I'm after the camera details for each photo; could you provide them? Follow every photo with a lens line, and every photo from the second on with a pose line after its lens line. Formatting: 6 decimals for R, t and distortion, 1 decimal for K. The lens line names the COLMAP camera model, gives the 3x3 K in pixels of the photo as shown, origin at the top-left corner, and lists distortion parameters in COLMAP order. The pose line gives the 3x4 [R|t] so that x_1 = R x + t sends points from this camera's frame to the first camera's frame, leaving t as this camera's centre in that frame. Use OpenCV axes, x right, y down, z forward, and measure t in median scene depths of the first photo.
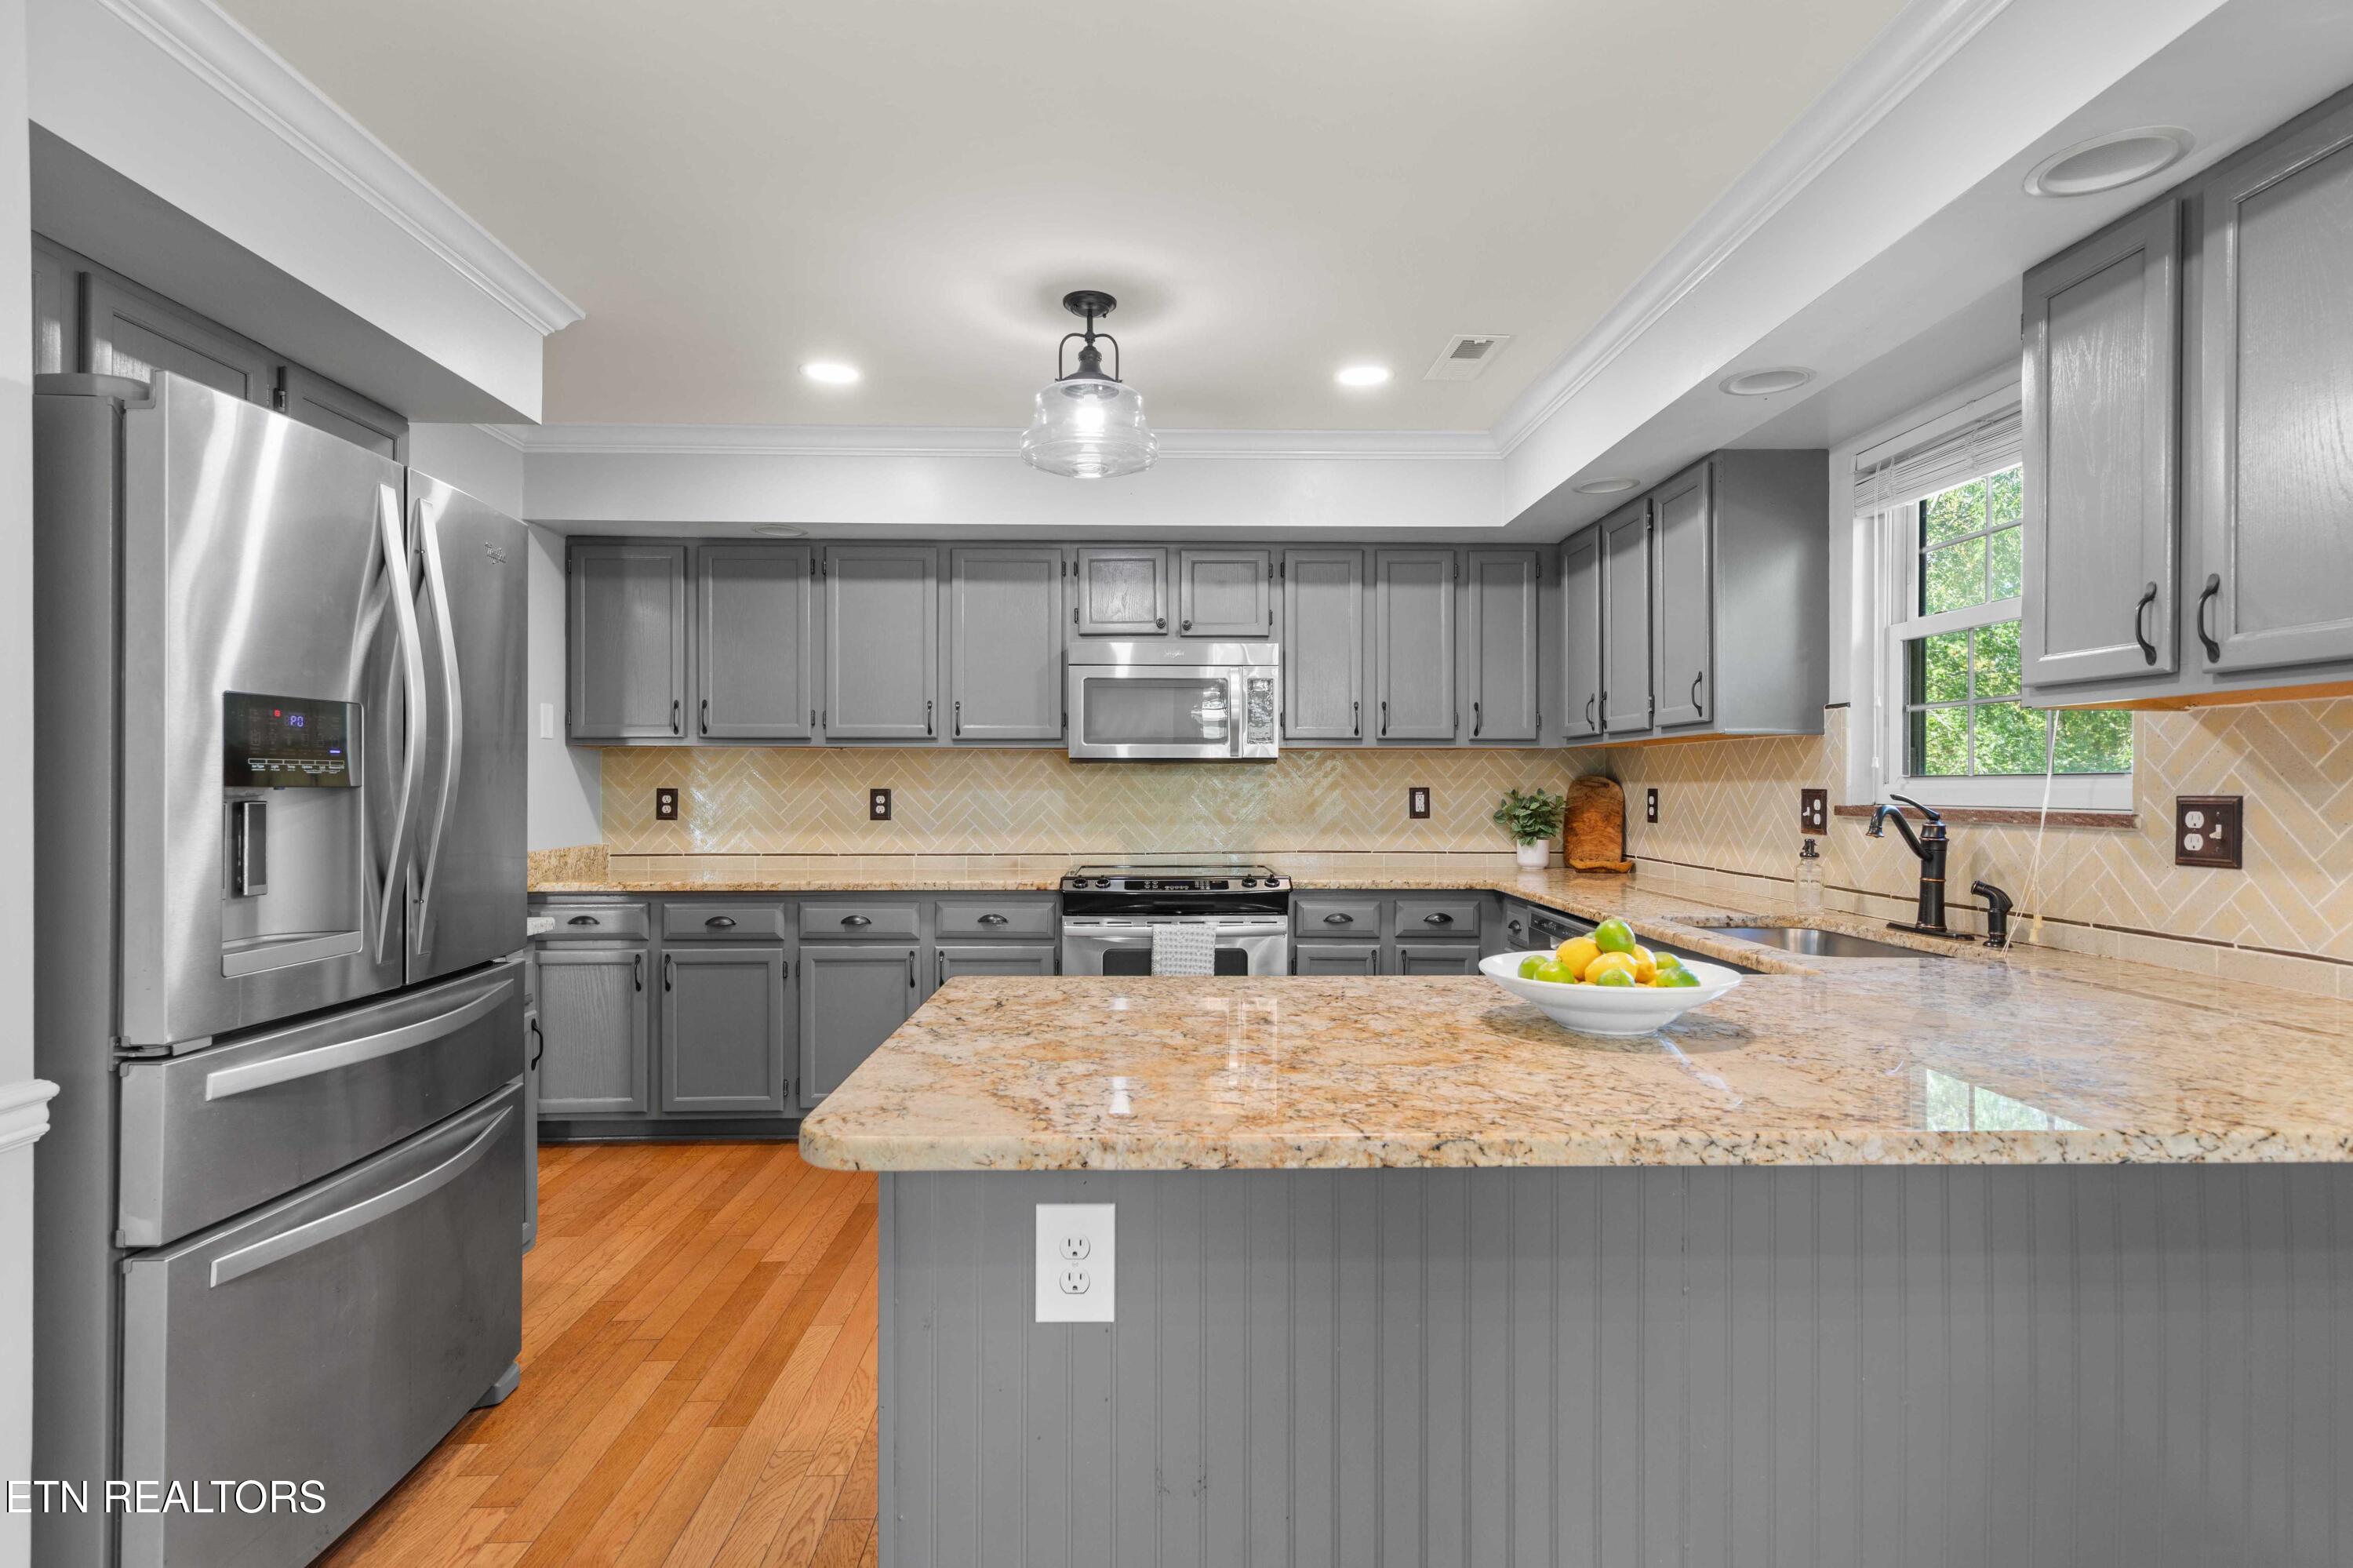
lens RADIAL K [[1206.7, 0, 1176.5], [0, 1206.7, 784.0], [0, 0, 1]] dist [0.007732, -0.000122]
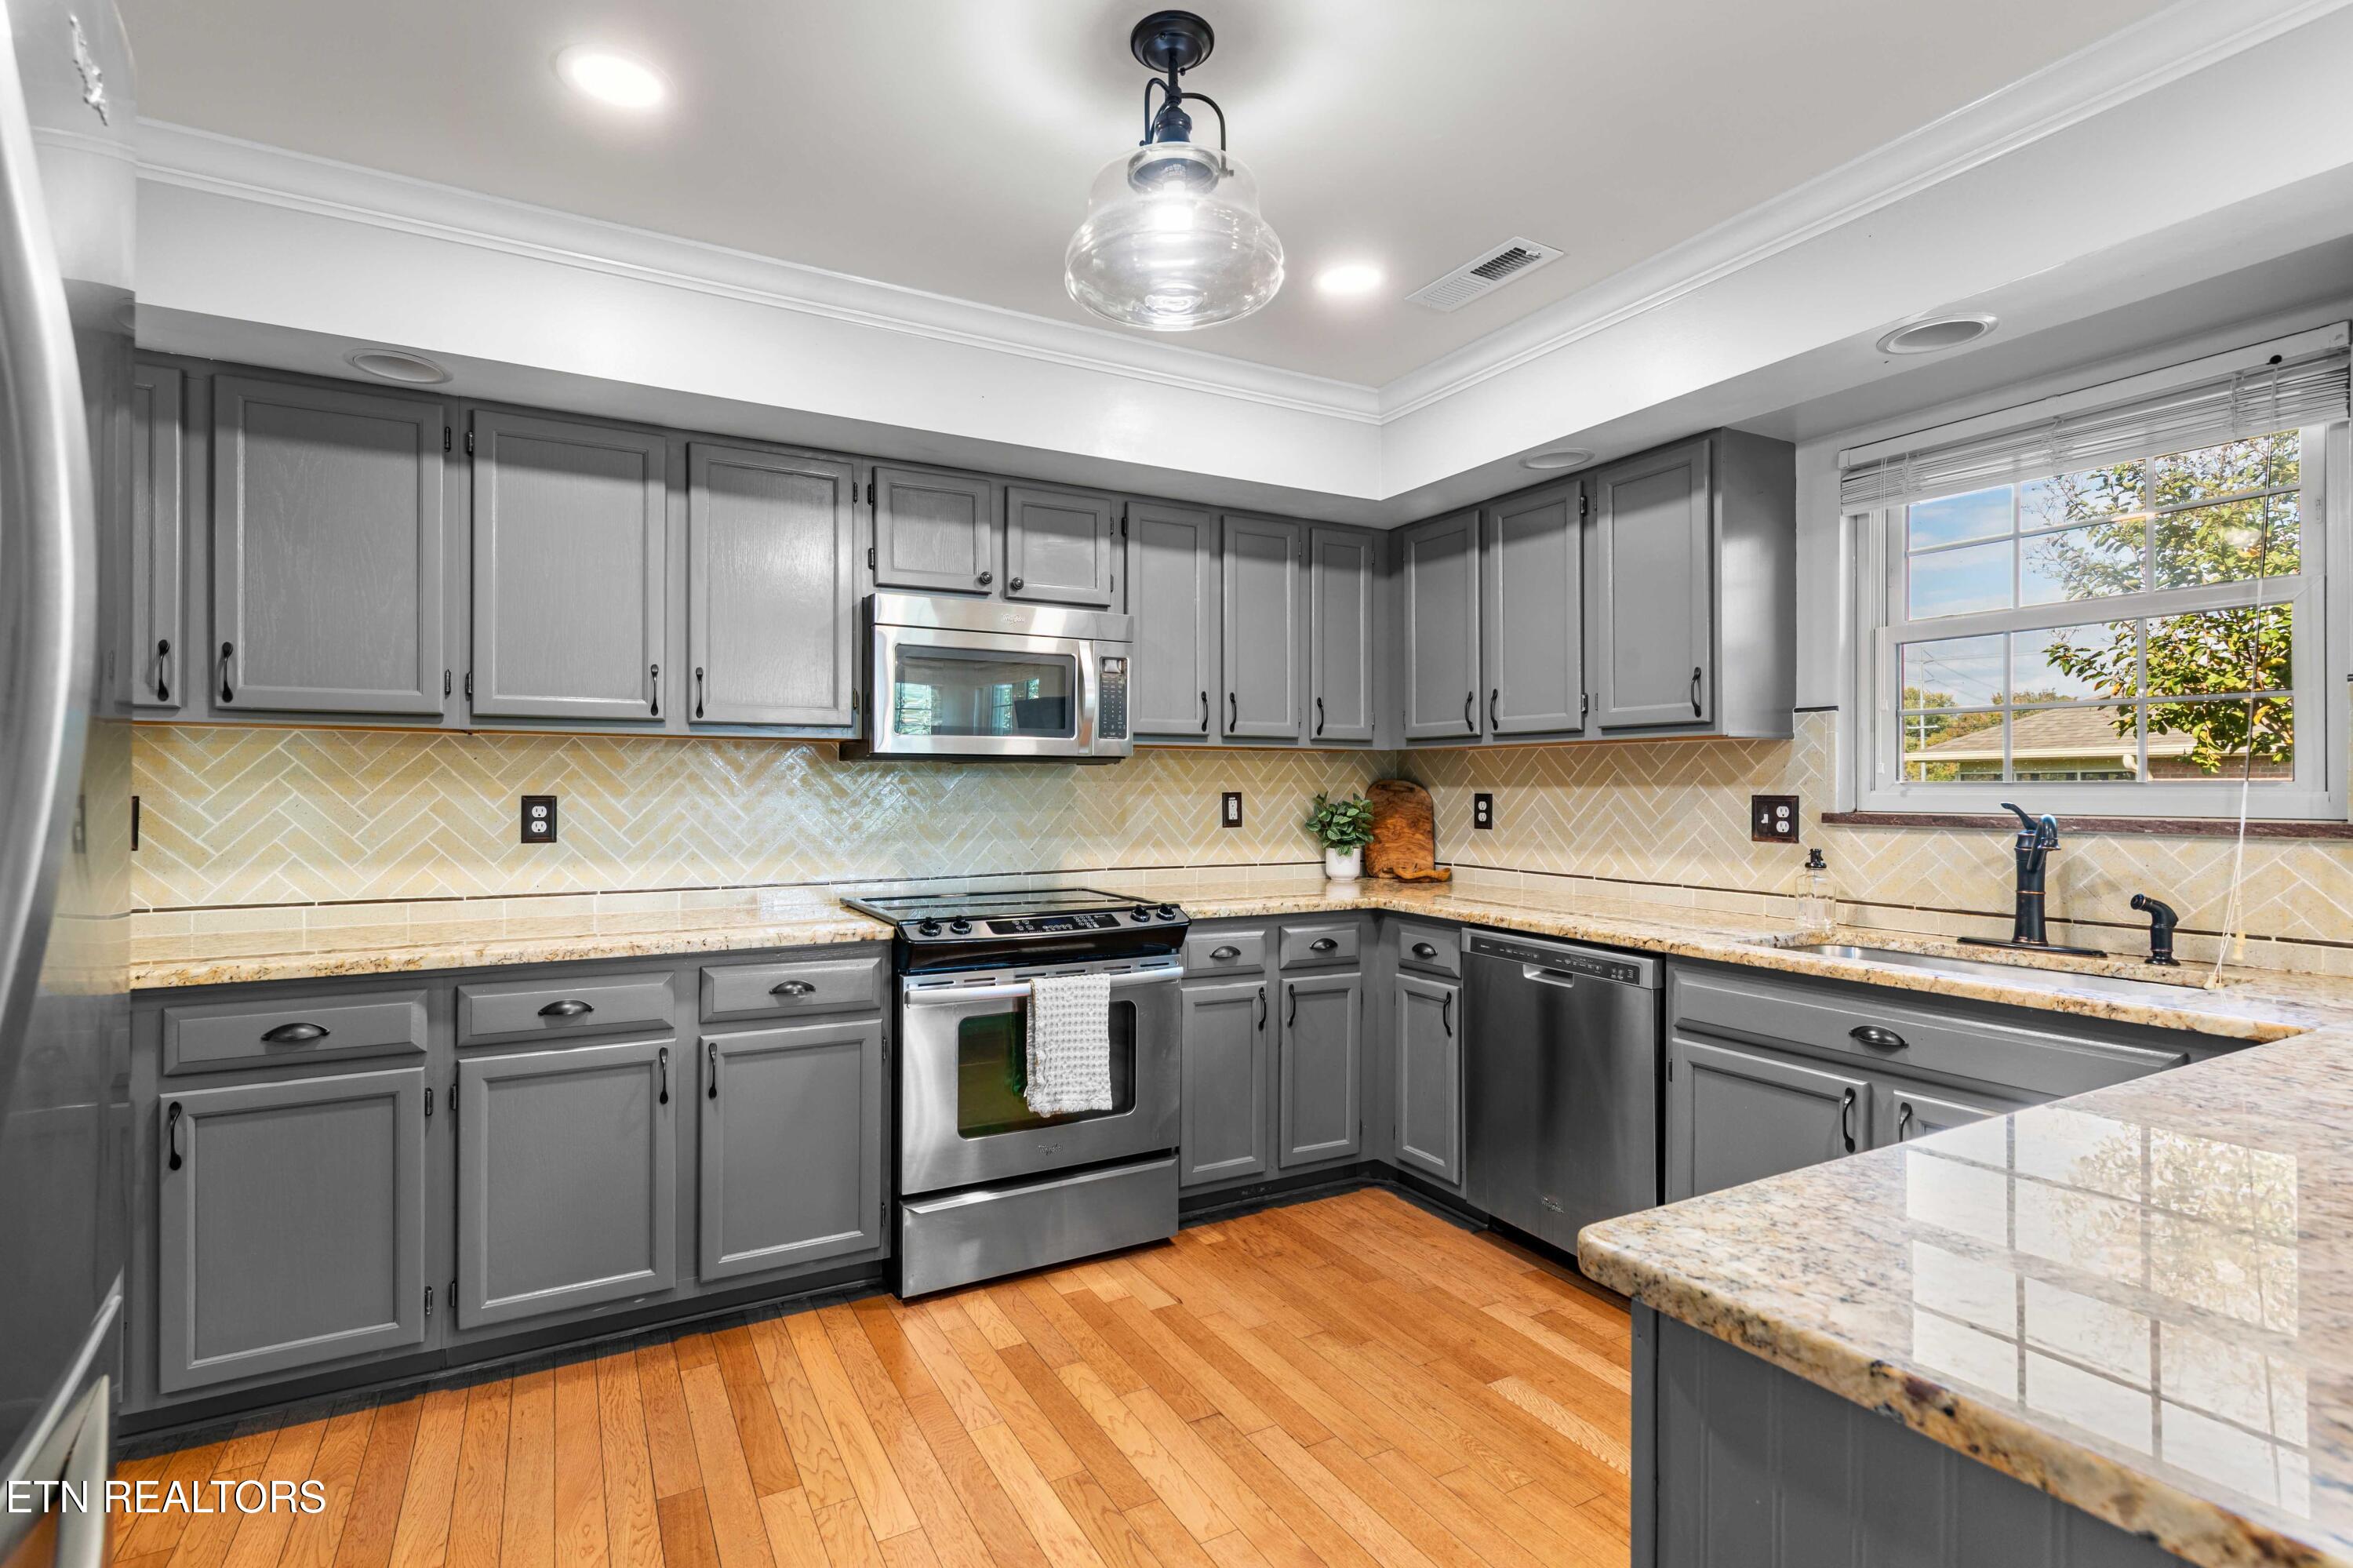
lens RADIAL K [[1119.9, 0, 1176.5], [0, 1119.9, 784.0], [0, 0, 1]] dist [0.006119, 0.000077]
pose [[0.892096, 0.002017, 0.451842, -0.247764], [-0.001624, 0.999998, -0.001258, -0.002491], [-0.451843, 0.000388, 0.892097, 0.342995]]
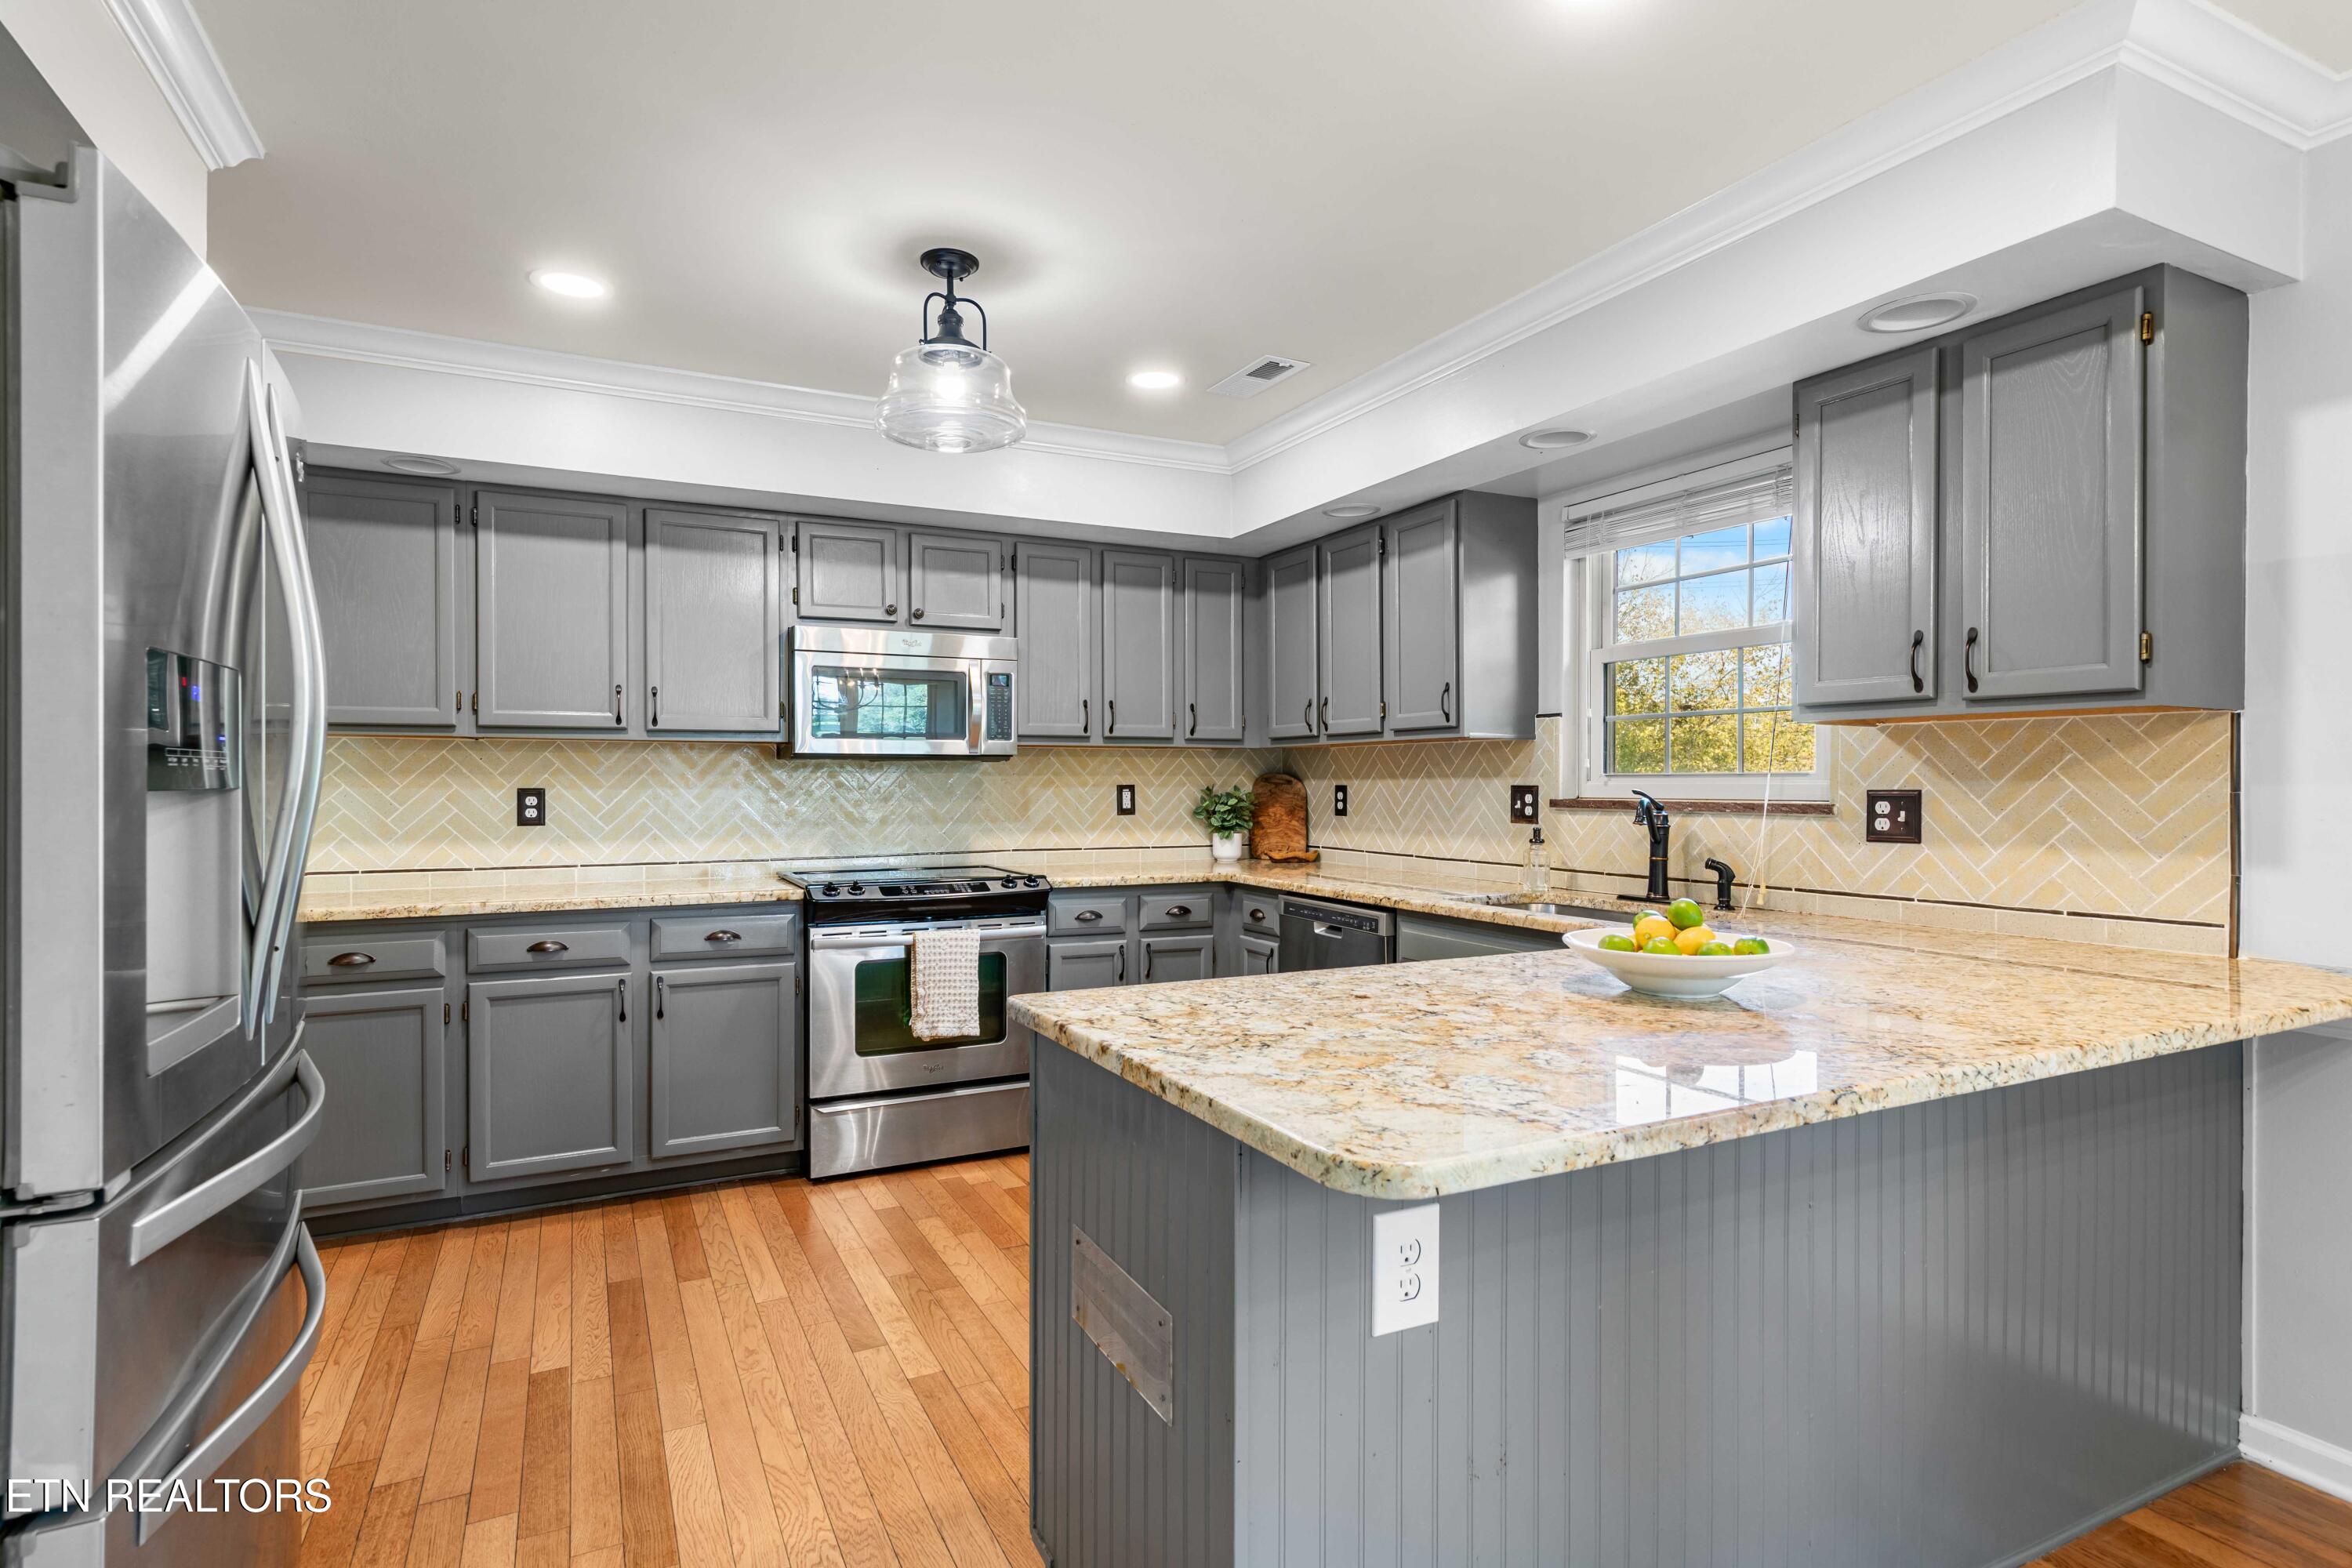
lens RADIAL K [[1201.2, 0, 1197.9], [0, 1201.2, 785.6], [0, 0, 1]] dist [0.006813, 0.001077]
pose [[0.903916, -0.003072, 0.427698, -0.216334], [0.001317, 0.999989, 0.004398, -0.000920], [-0.427707, -0.003412, 0.903911, 0.061391]]
